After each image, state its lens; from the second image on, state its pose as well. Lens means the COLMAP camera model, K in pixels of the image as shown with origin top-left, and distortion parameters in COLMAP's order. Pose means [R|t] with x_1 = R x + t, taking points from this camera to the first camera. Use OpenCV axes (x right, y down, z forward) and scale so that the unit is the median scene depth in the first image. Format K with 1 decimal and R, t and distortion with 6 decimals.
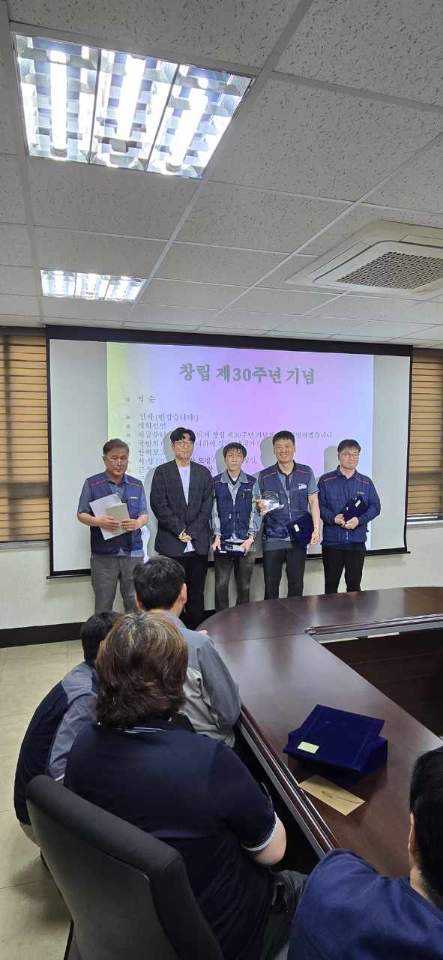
lens RADIAL K [[581.4, 0, 252.7], [0, 581.4, 475.4], [0, 0, 1]] dist [-0.000009, 0.028889]
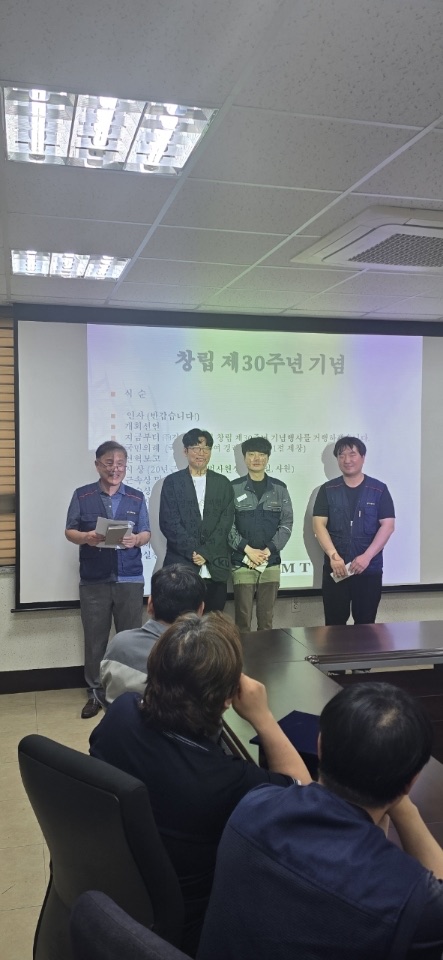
lens RADIAL K [[836.9, 0, 264.6], [0, 836.9, 482.7], [0, 0, 1]] dist [0.120162, -0.000337]
pose [[0.999193, 0.003491, -0.040018, 0.051539], [-0.004186, 0.999841, -0.017315, 0.015441], [0.039951, 0.017468, 0.999049, -0.190818]]
